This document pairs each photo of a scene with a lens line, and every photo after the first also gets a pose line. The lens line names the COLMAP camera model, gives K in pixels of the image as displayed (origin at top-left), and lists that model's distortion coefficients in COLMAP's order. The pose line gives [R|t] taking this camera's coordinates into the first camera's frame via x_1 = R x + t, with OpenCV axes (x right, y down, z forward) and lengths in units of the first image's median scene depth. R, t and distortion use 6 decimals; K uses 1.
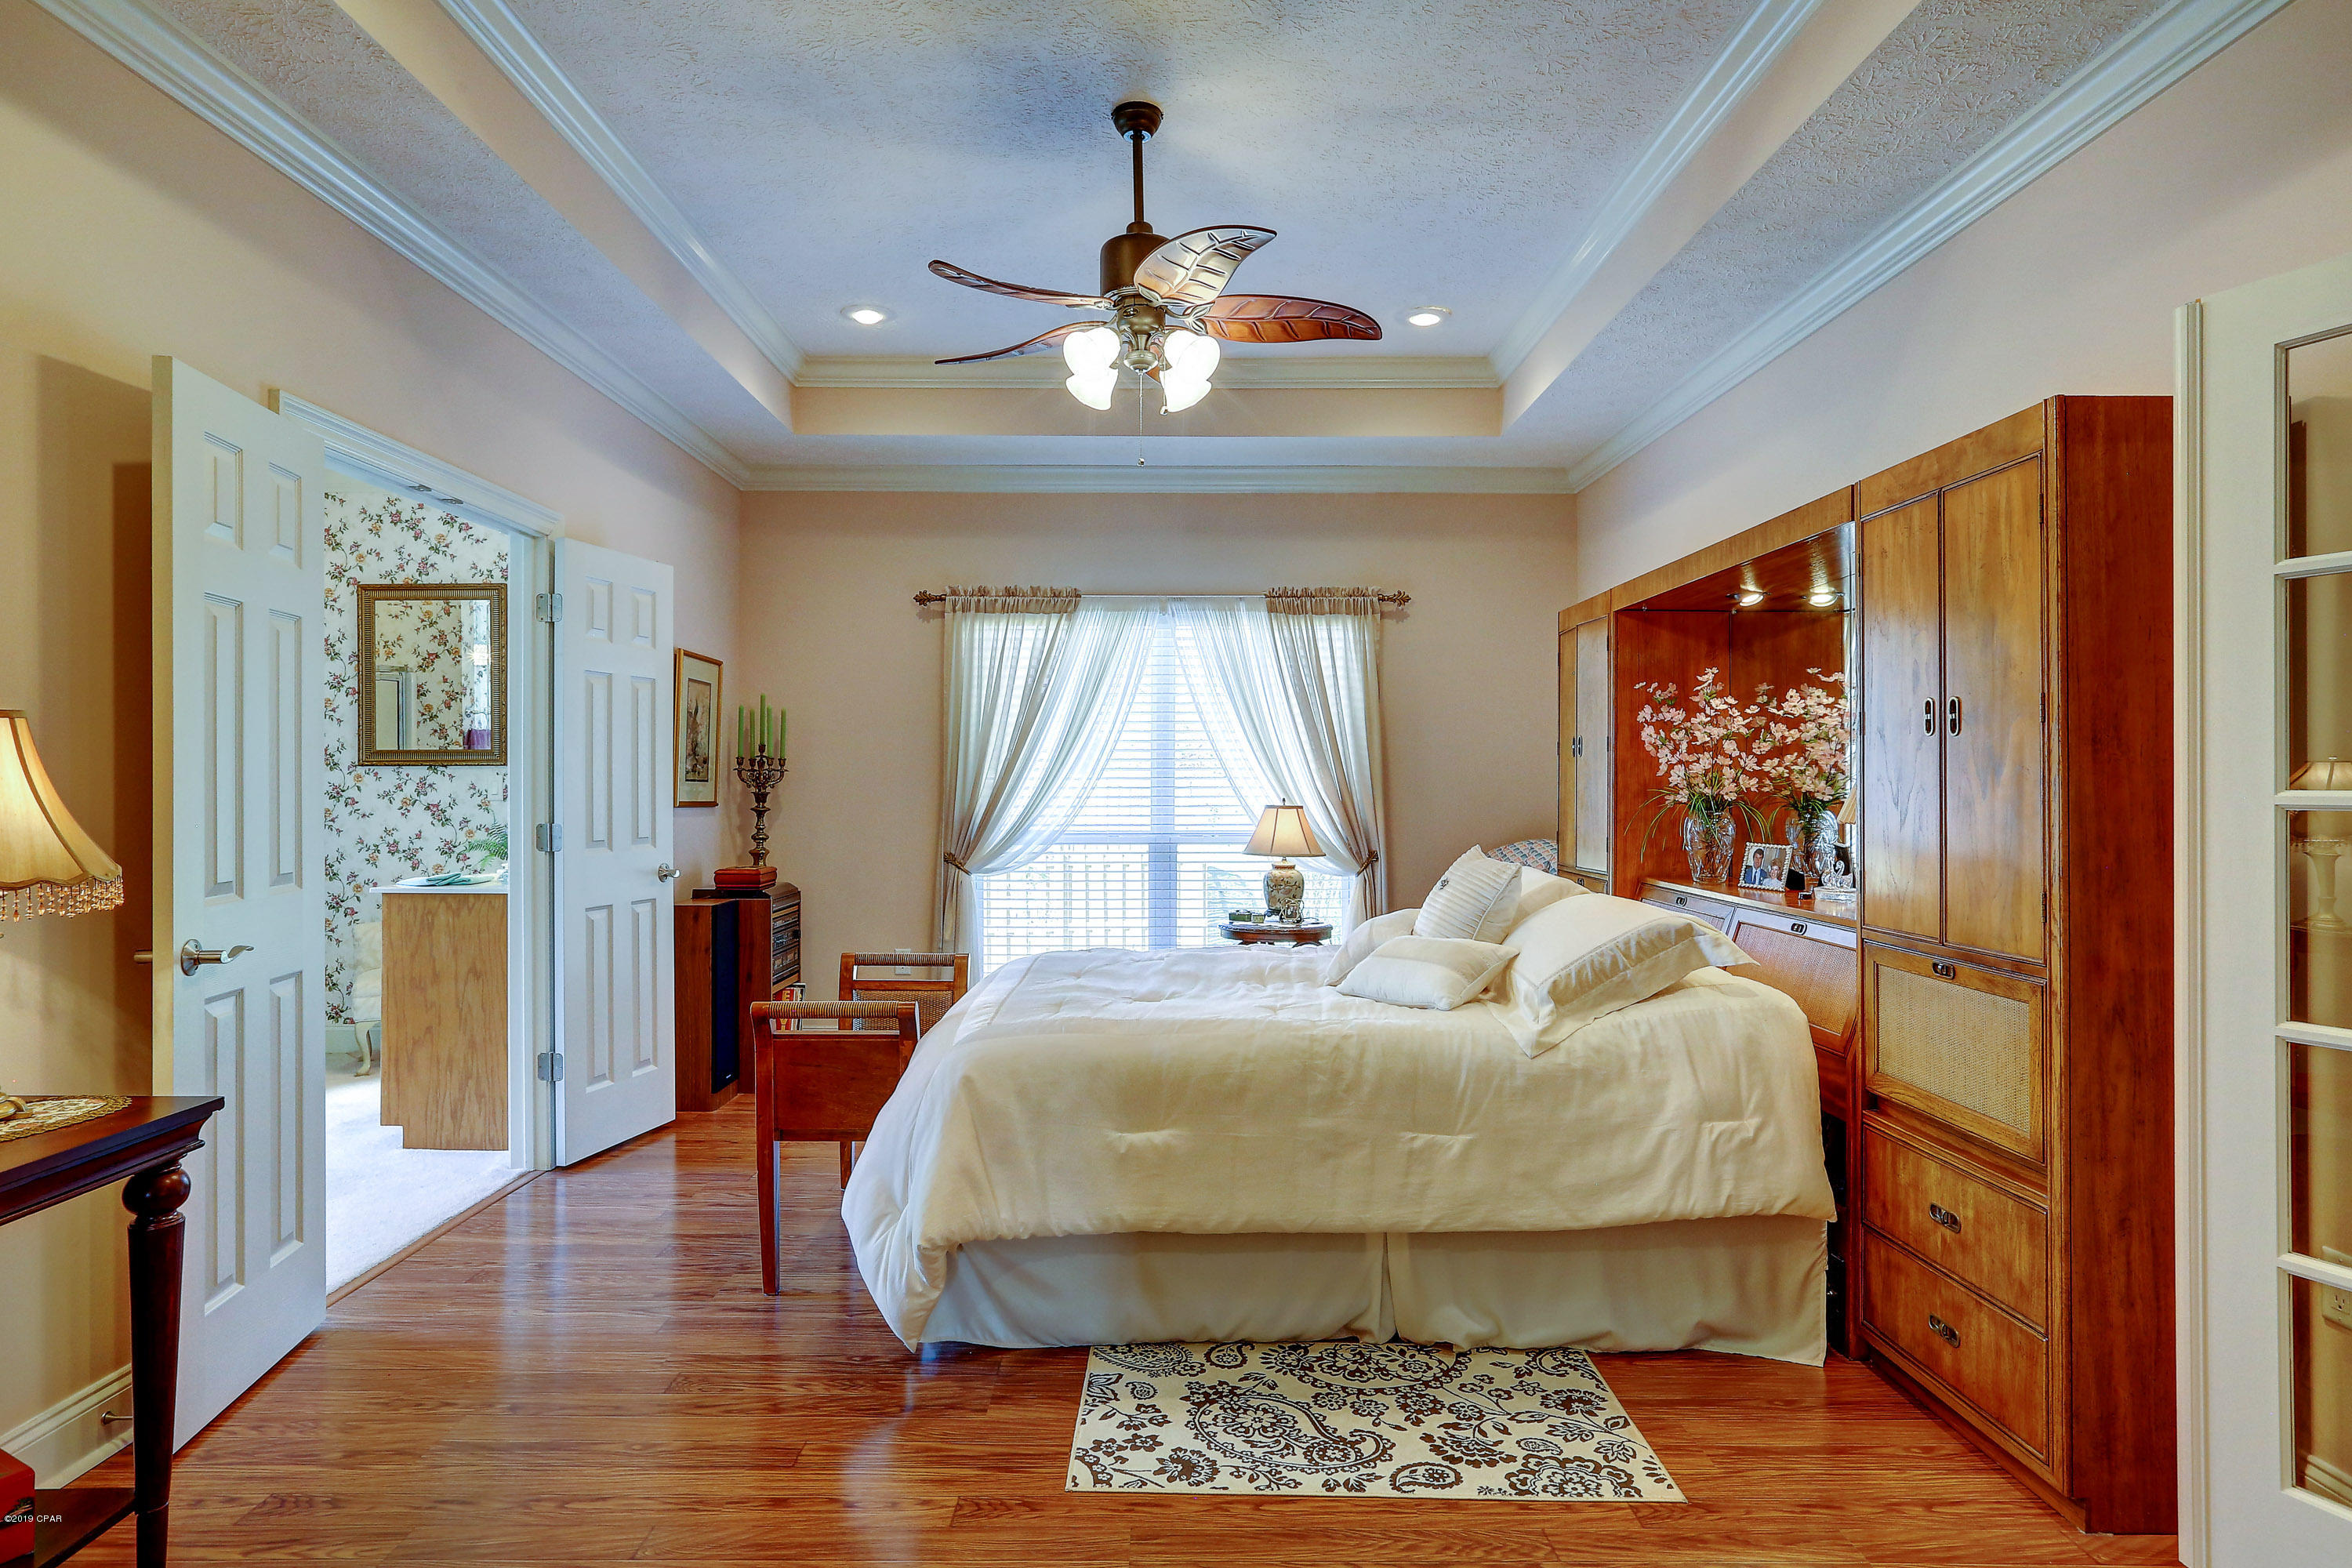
lens RADIAL K [[1284.8, 0, 1173.5], [0, 1284.8, 772.7], [0, 0, 1]] dist [-0.047213, 0.002566]
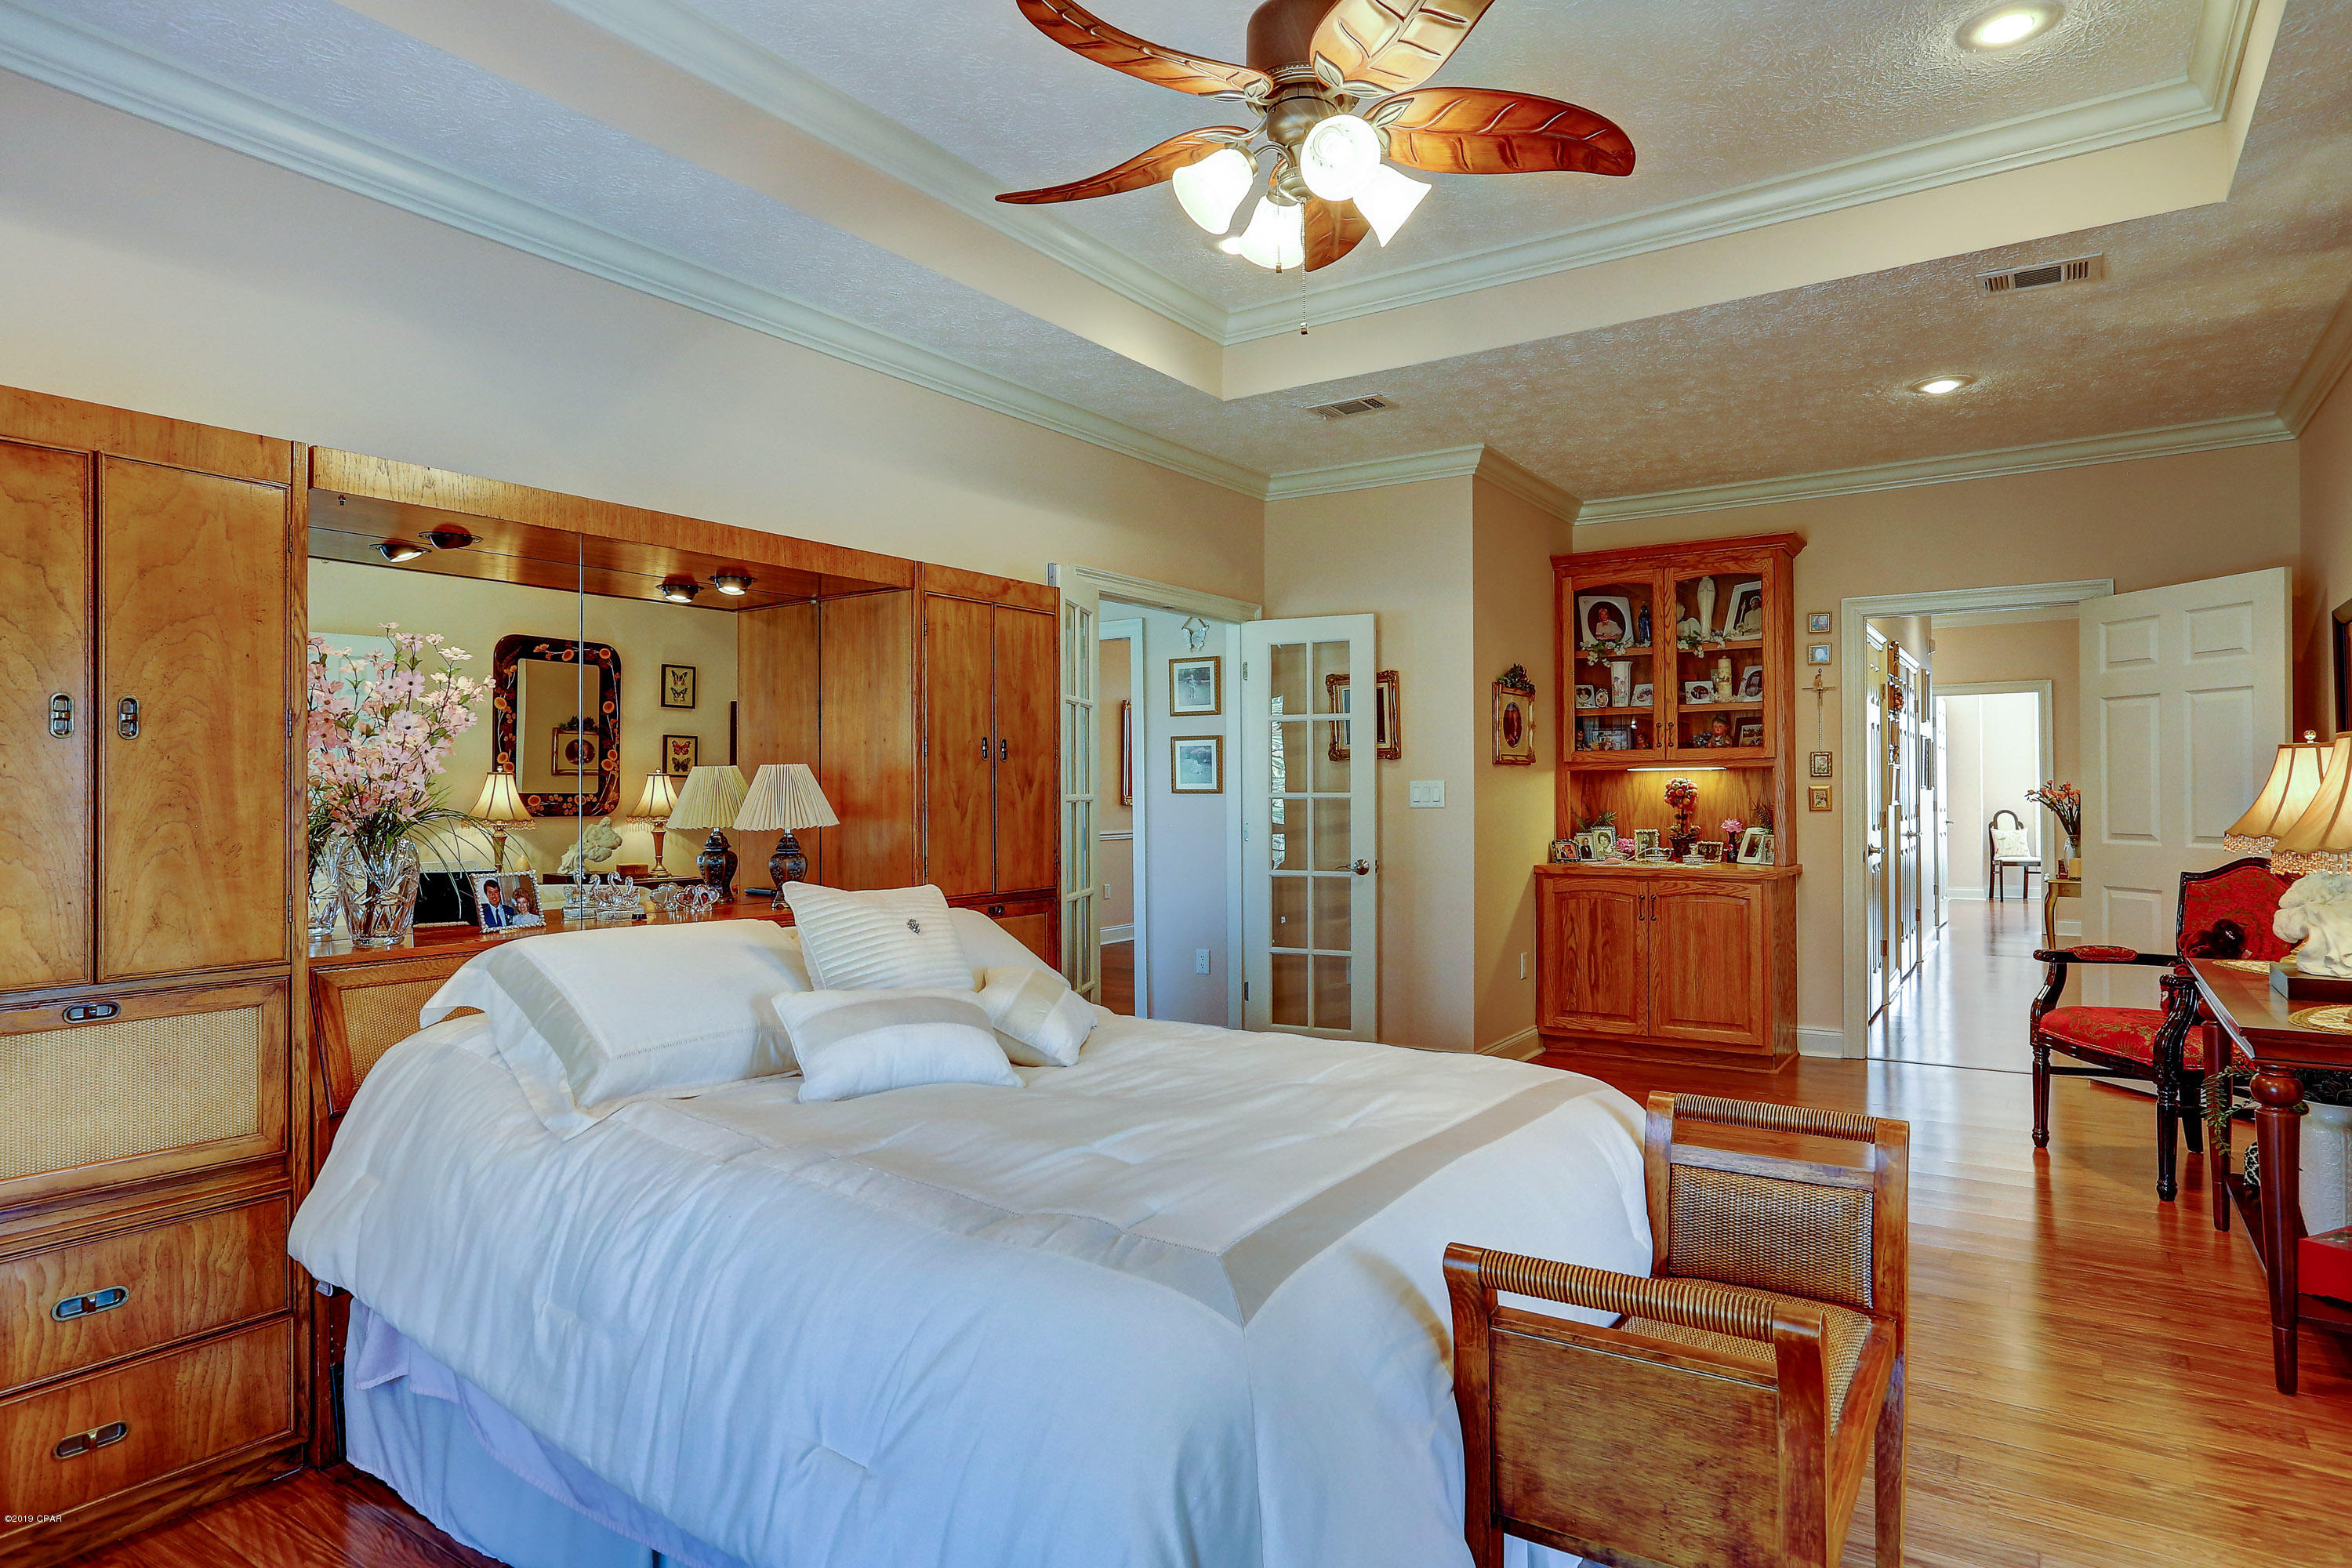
lens RADIAL K [[1284.8, 0, 1173.5], [0, 1284.8, 772.7], [0, 0, 1]] dist [-0.047213, 0.002566]
pose [[-0.825303, 0.010932, 0.564584, -0.454844], [-0.002677, 0.999726, -0.023272, 0.019912], [-0.564683, -0.020718, -0.825048, 2.138982]]
